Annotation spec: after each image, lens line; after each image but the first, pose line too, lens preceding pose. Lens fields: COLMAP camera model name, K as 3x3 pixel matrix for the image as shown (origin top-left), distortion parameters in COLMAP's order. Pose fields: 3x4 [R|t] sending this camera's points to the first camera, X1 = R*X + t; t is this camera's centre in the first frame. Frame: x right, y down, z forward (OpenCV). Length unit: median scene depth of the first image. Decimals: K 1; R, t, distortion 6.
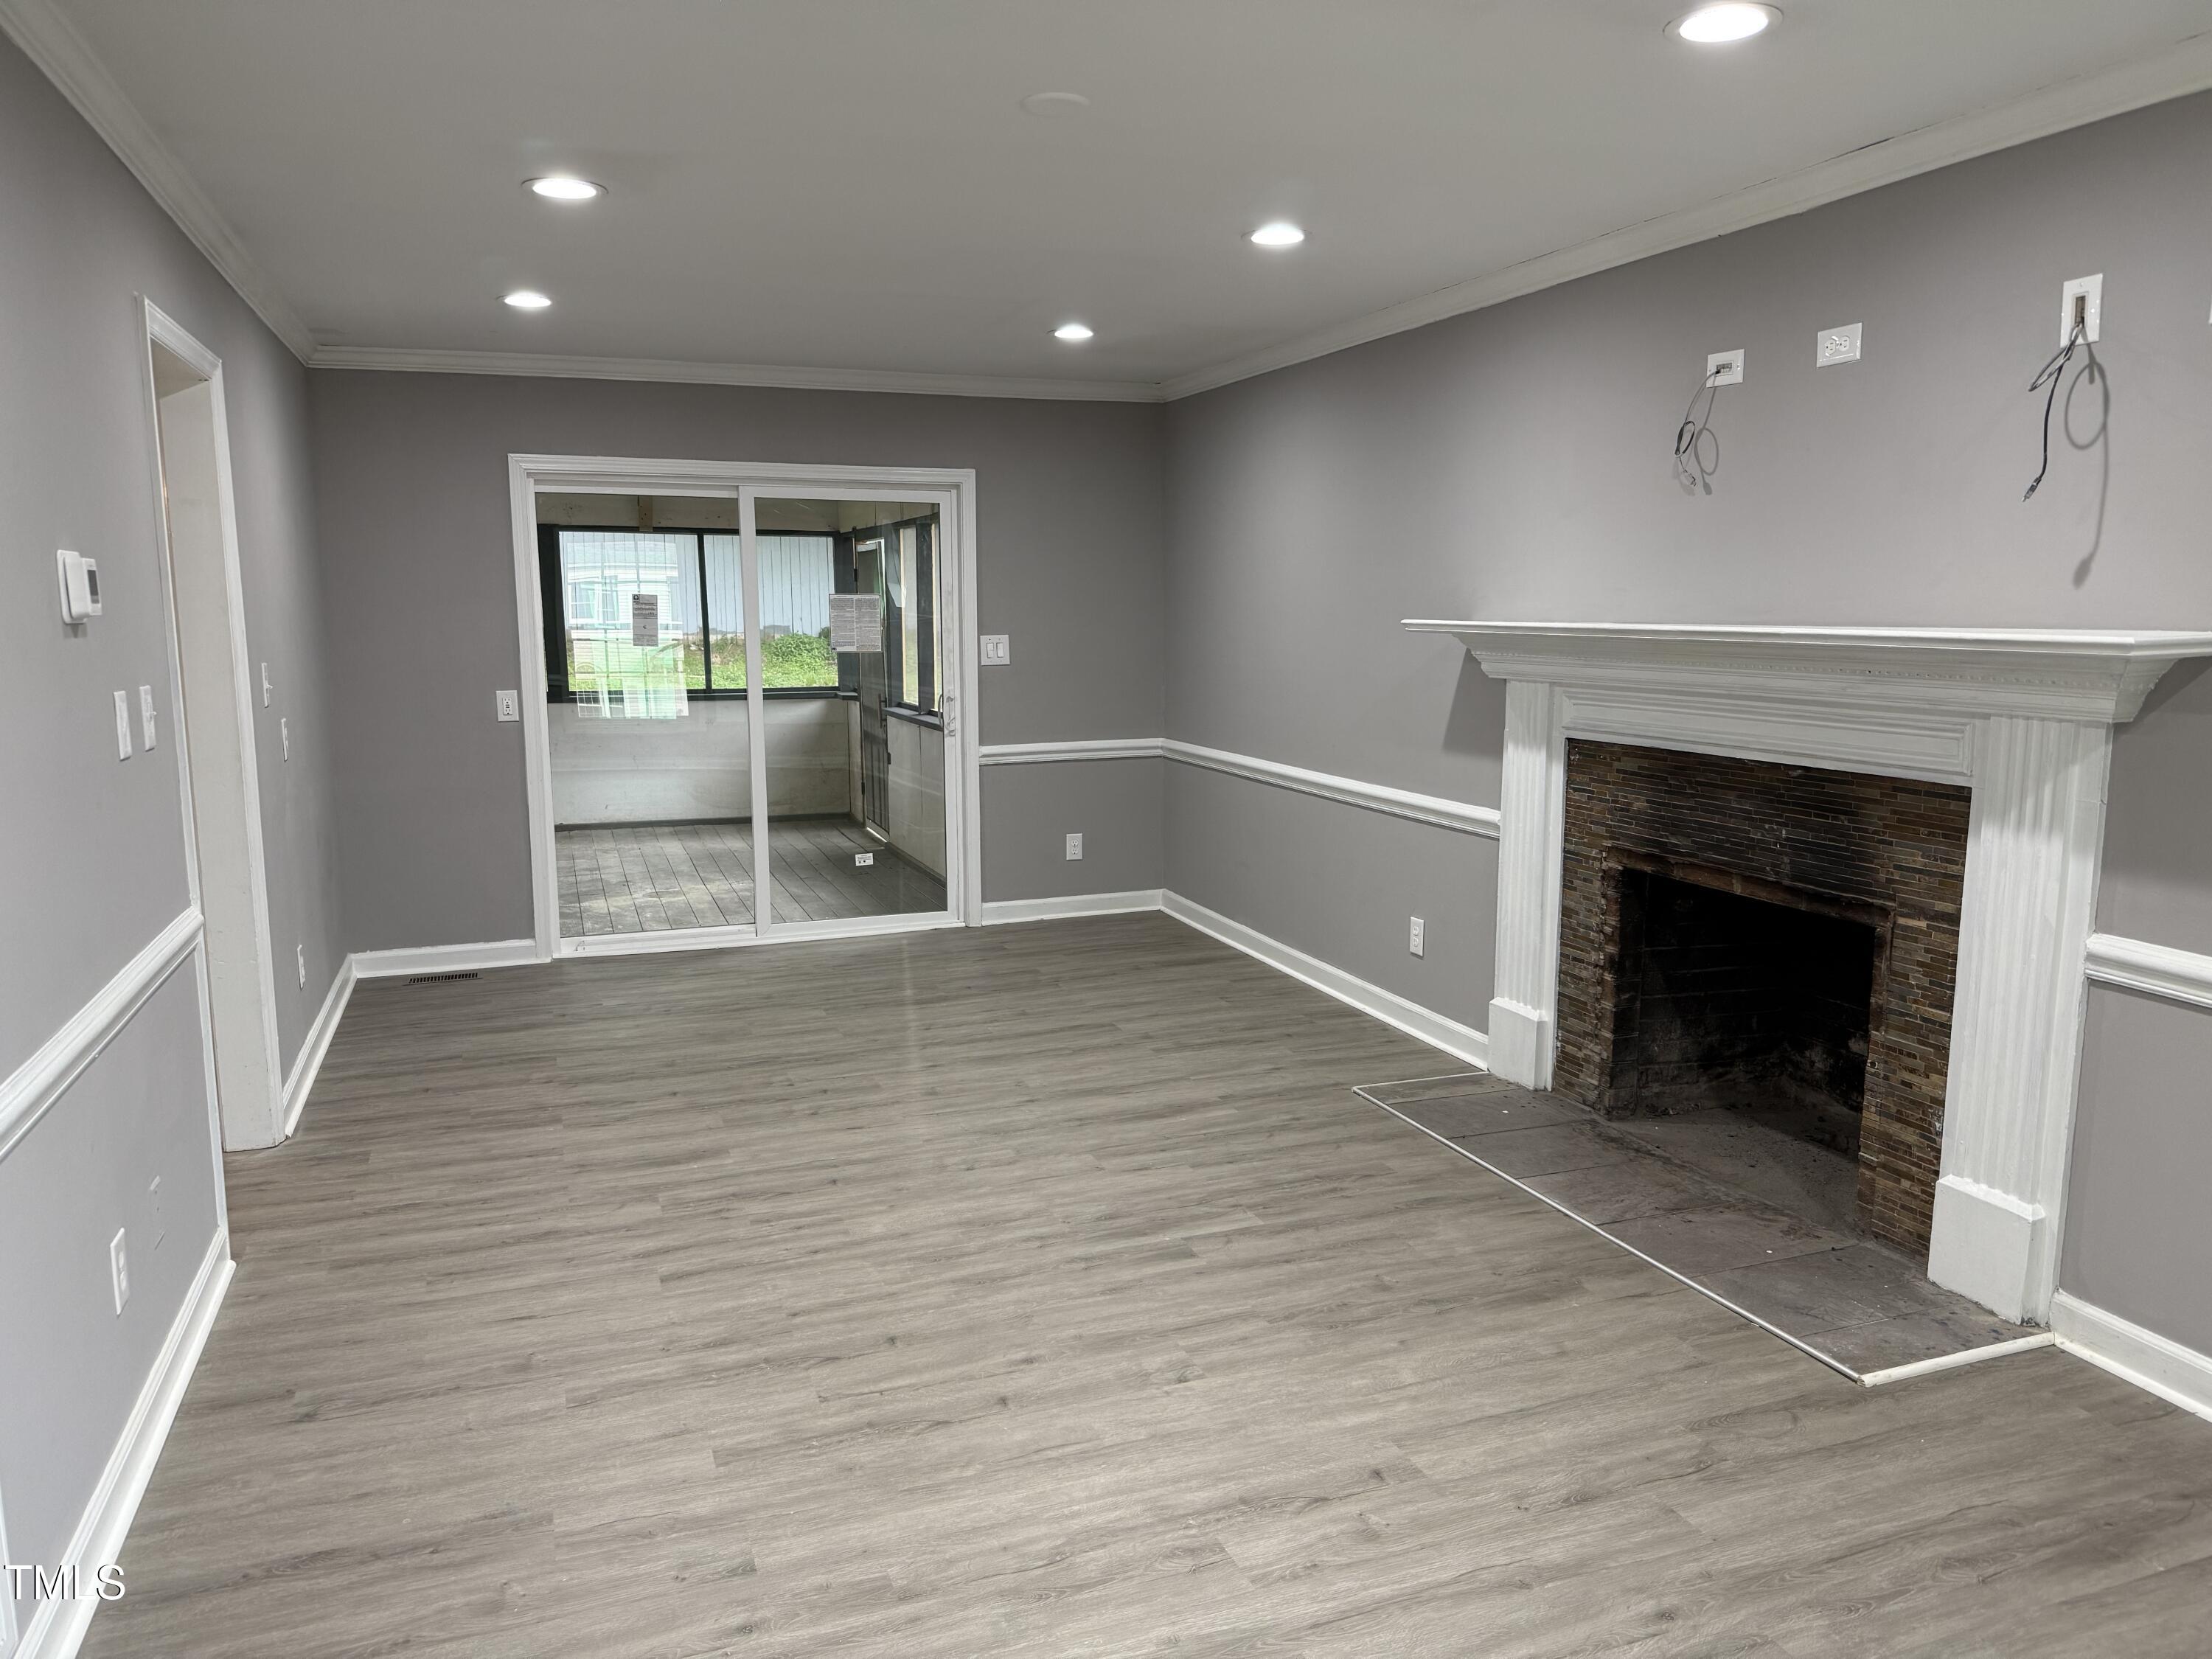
lens RADIAL K [[1540.0, 0, 1102.9], [0, 1540.0, 833.2], [0, 0, 1]] dist [0.106916, -0.176049]
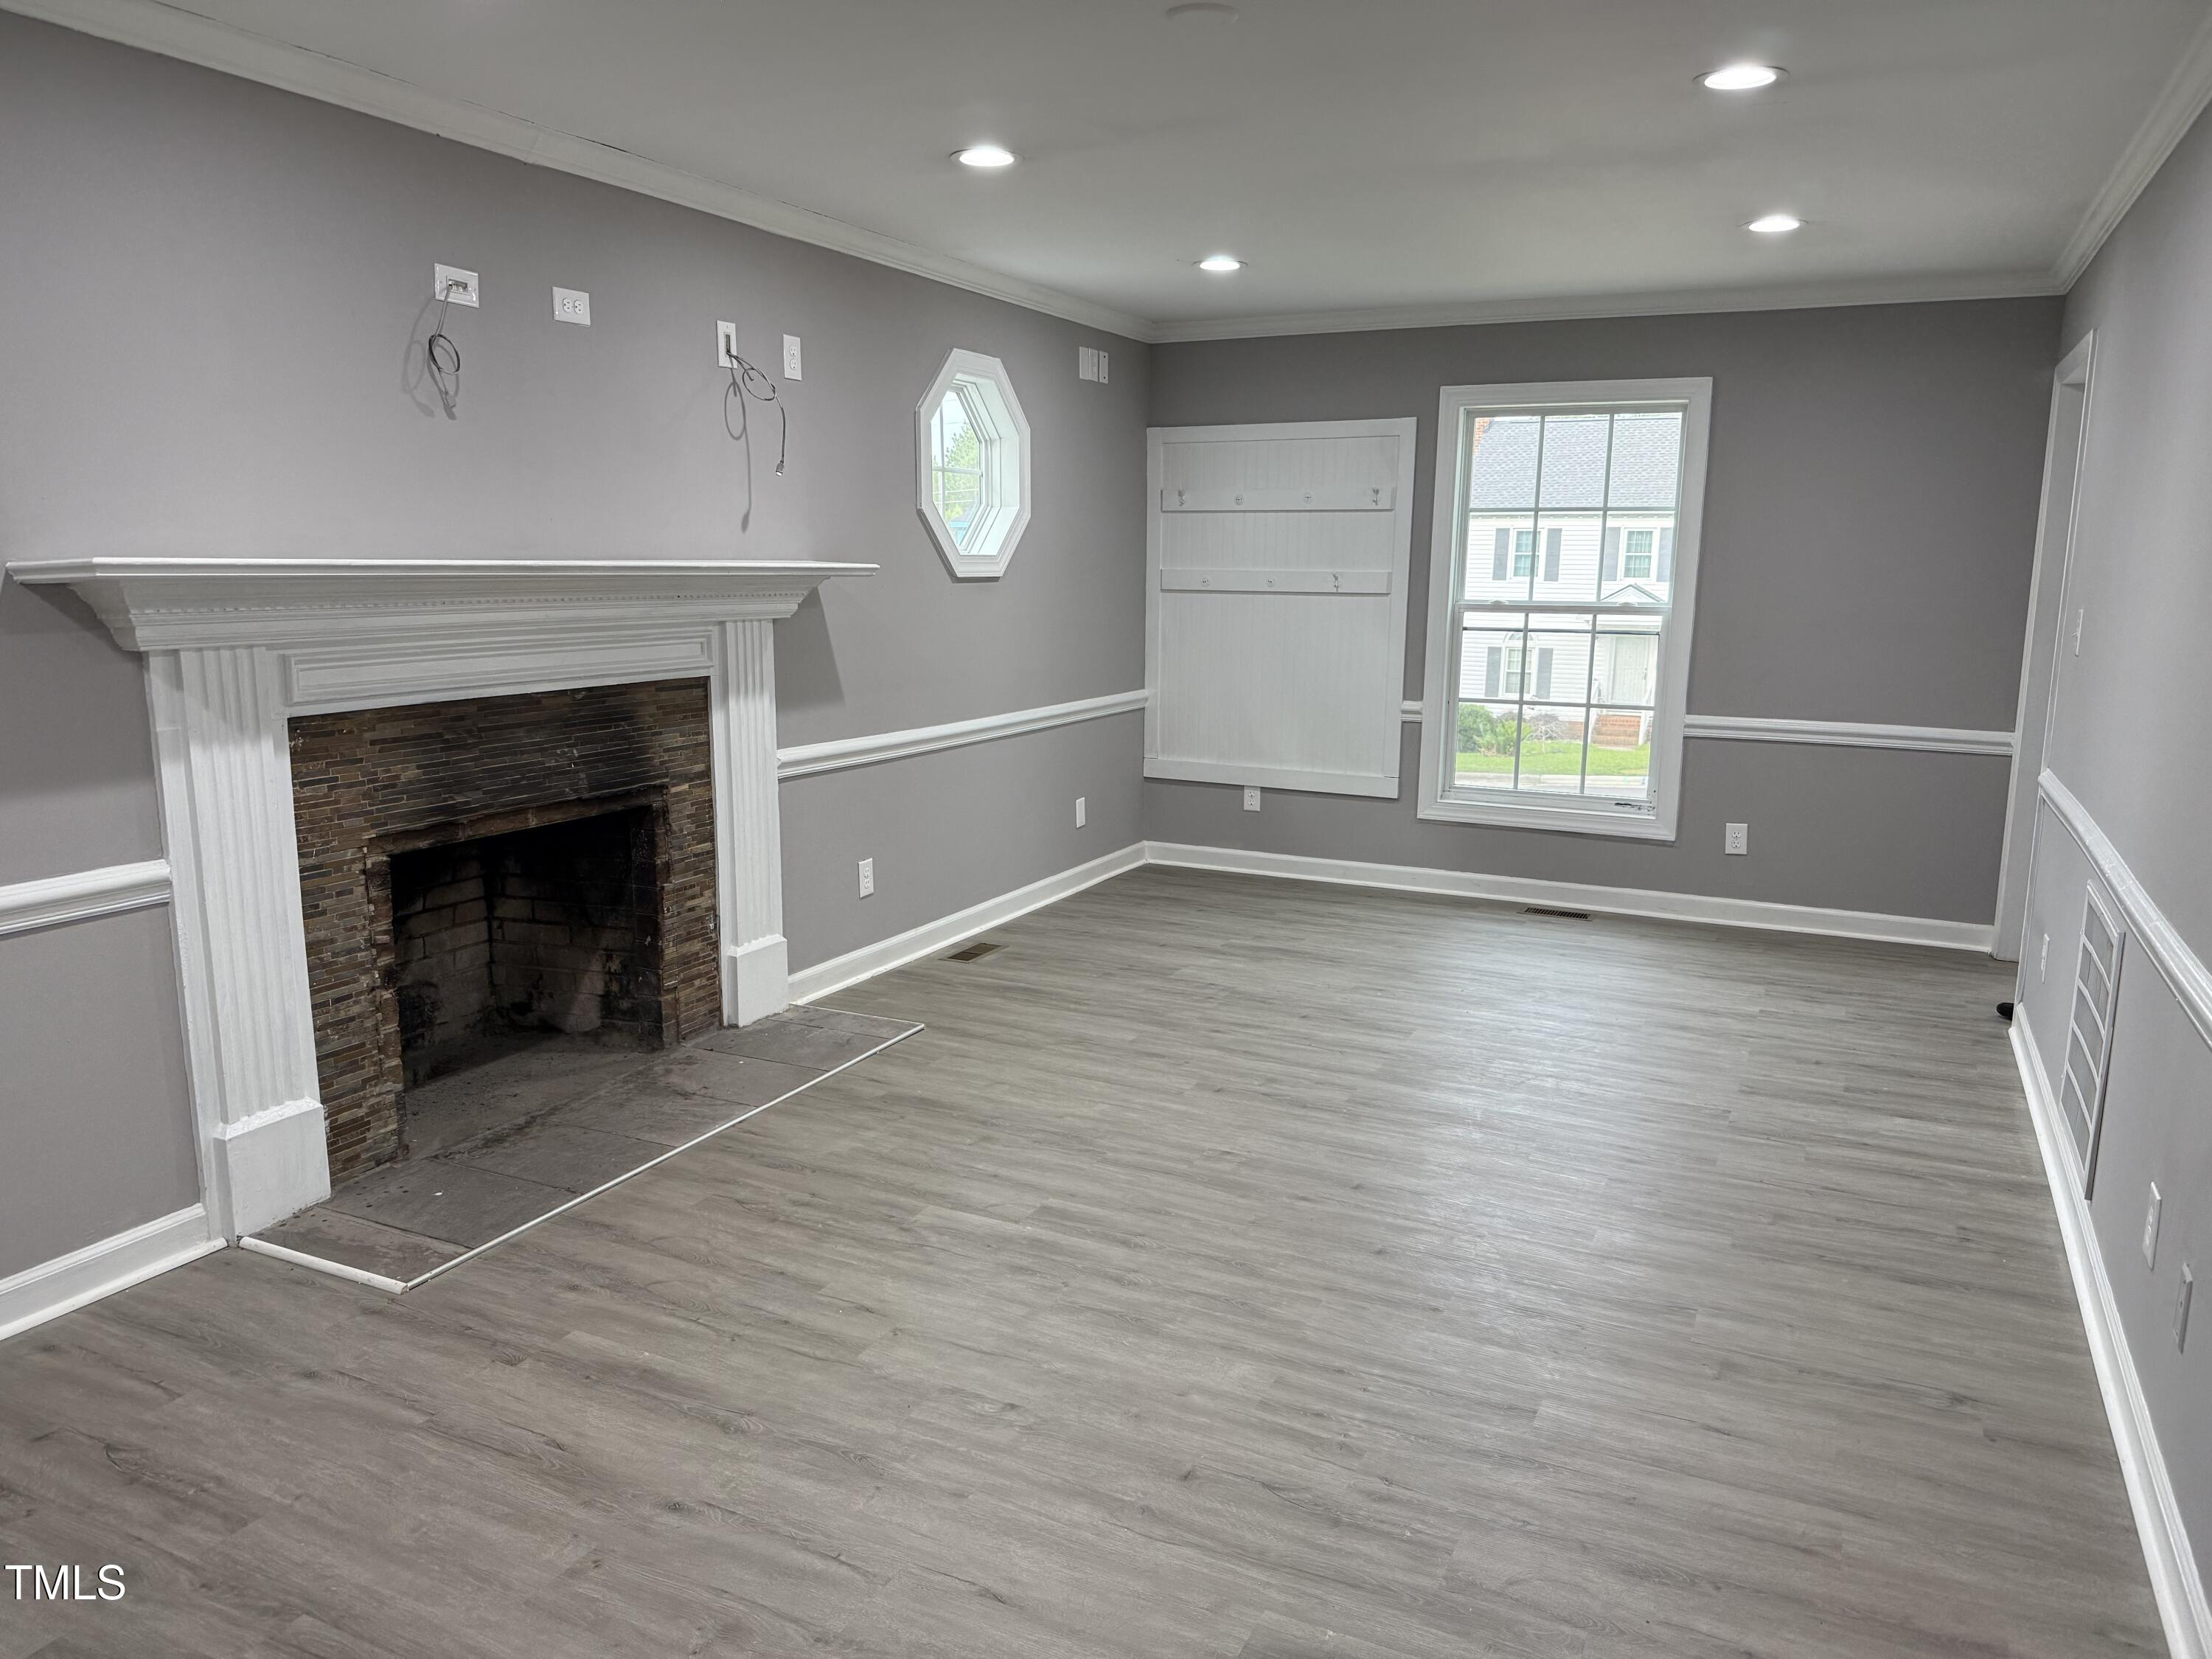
lens RADIAL K [[1540.0, 0, 1102.9], [0, 1540.0, 833.2], [0, 0, 1]] dist [0.106916, -0.176049]
pose [[-0.688931, -0.132714, 0.712573, -0.615281], [0.099635, 0.956423, 0.274459, -0.213695], [-0.717946, 0.260081, -0.645687, 1.495038]]
